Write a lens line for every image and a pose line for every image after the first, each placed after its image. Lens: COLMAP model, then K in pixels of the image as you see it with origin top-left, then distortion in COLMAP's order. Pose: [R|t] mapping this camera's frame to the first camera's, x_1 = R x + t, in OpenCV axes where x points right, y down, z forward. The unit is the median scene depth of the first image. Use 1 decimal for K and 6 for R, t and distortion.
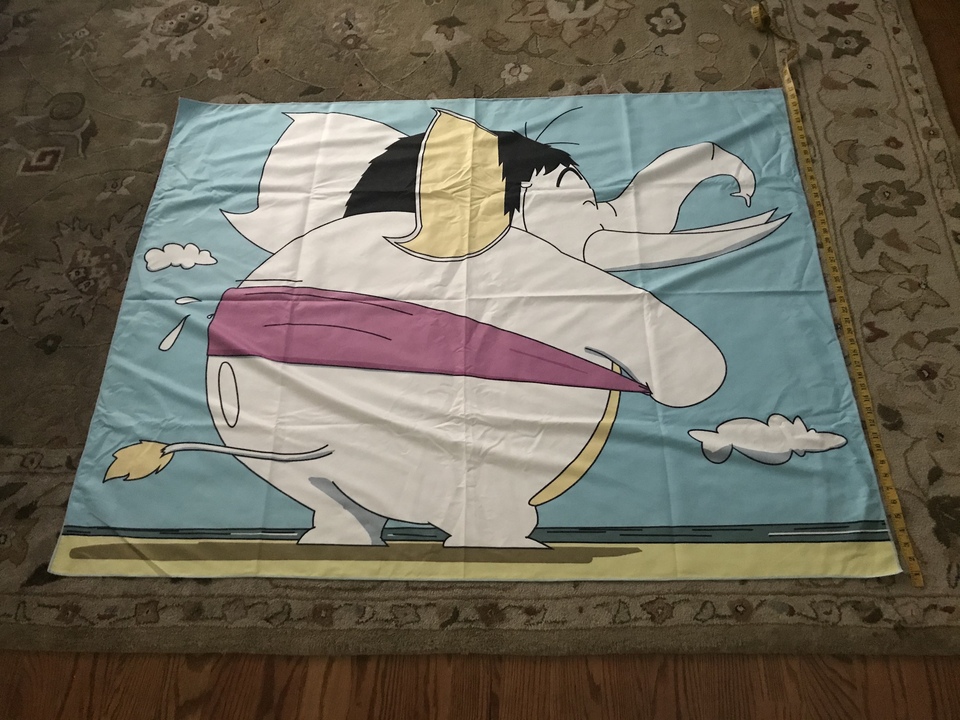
lens RADIAL K [[793.8, 0, 479.5], [0, 793.8, 345.7], [0, 0, 1]] dist [0.032558, -0.051204]
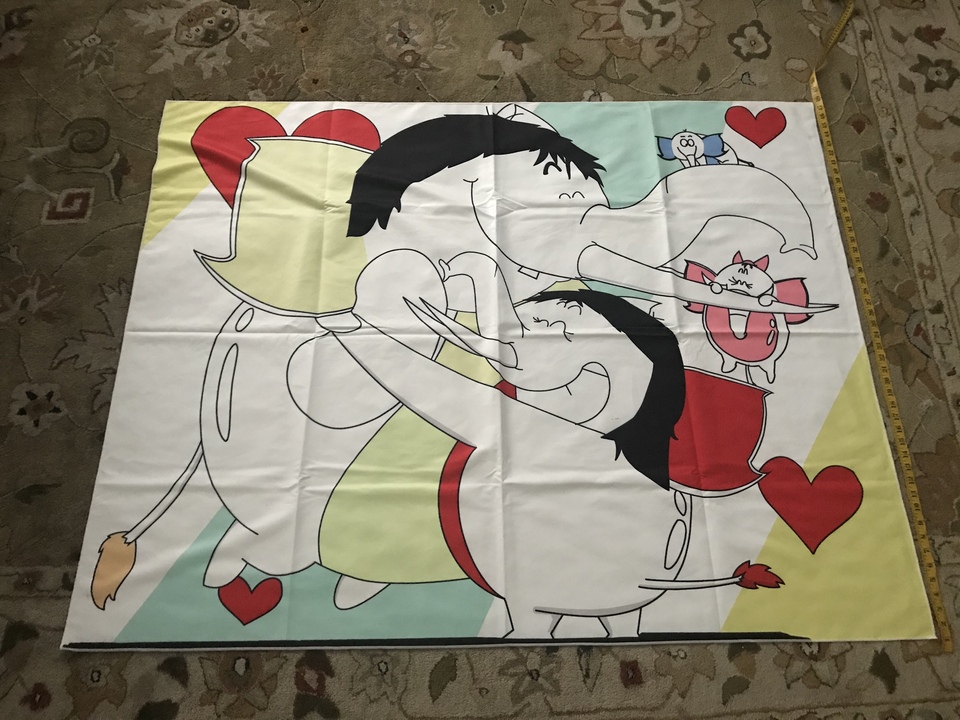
lens RADIAL K [[793.8, 0, 479.5], [0, 793.8, 345.7], [0, 0, 1]] dist [0.032558, -0.051204]
pose [[0.995833, -0.016213, 0.089745, -0.169324], [0.007206, 0.994982, 0.099797, -0.151133], [-0.090912, -0.098734, 0.990952, 0.073791]]
